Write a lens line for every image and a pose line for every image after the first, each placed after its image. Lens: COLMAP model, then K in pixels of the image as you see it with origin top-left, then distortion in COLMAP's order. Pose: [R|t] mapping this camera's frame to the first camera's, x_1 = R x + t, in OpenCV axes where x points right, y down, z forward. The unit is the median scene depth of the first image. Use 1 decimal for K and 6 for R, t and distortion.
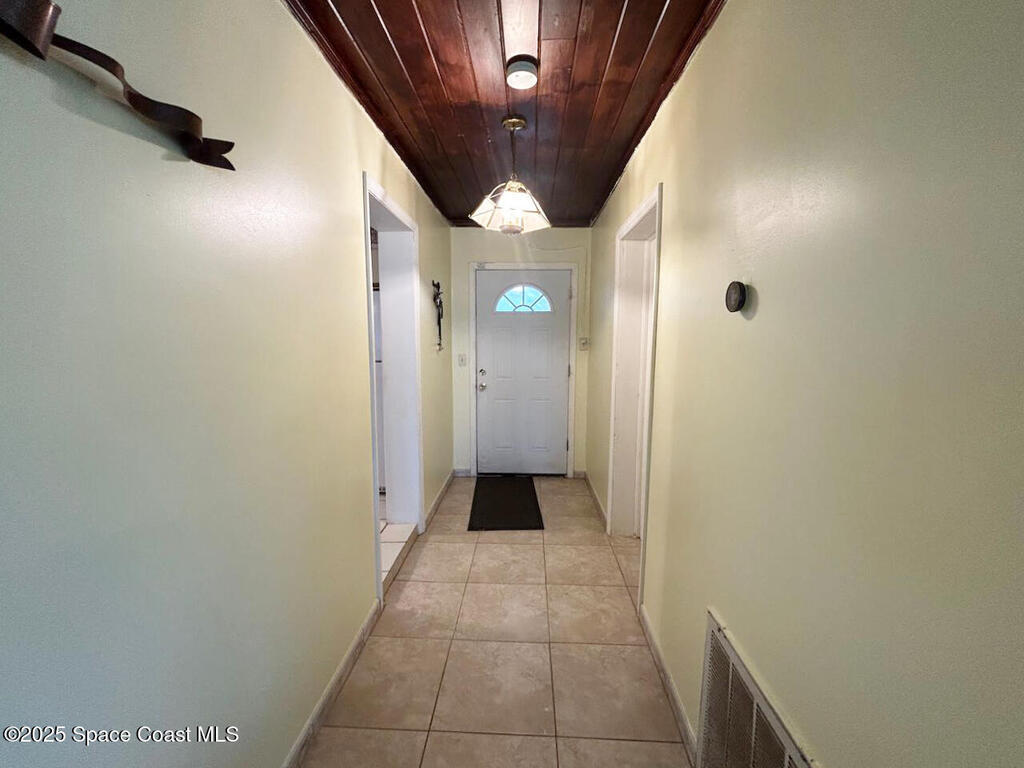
lens RADIAL K [[416.5, 0, 510.3], [0, 416.5, 381.1], [0, 0, 1]] dist [-0.000062, -0.000192]
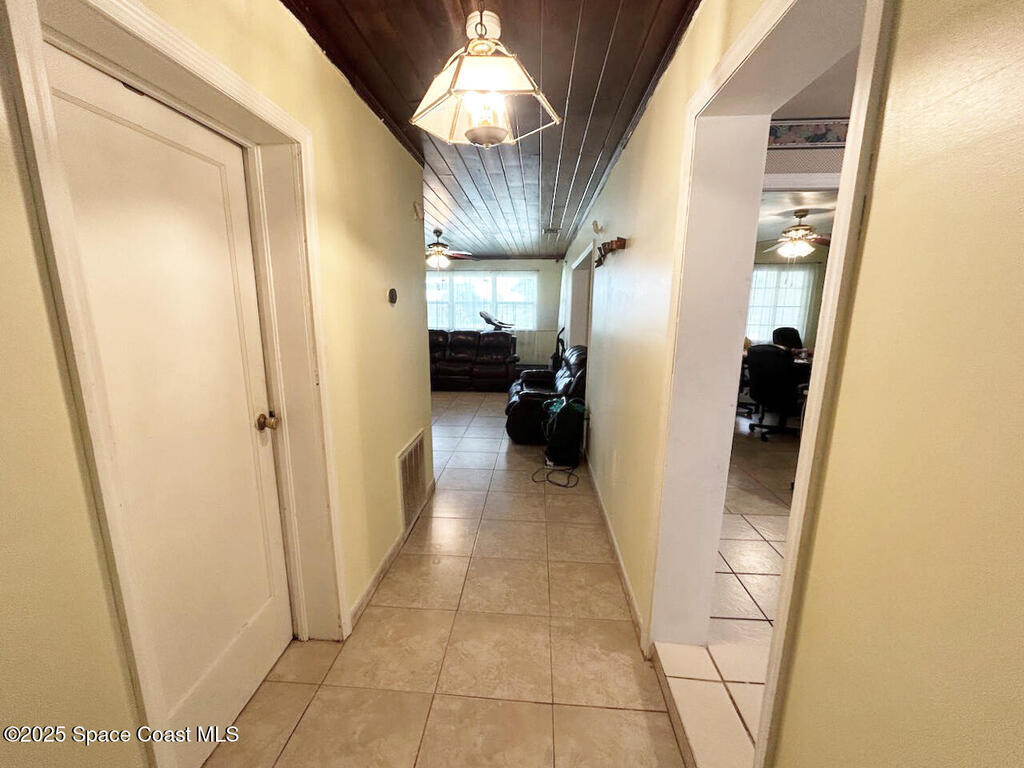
lens RADIAL K [[416.5, 0, 510.7], [0, 416.5, 386.0], [0, 0, 1]] dist [-0.000062, -0.000192]
pose [[-0.999651, -0.017808, 0.019498, -0.113539], [-0.011052, 0.952754, 0.303543, -0.522419], [-0.023982, 0.303222, -0.952618, 3.989357]]
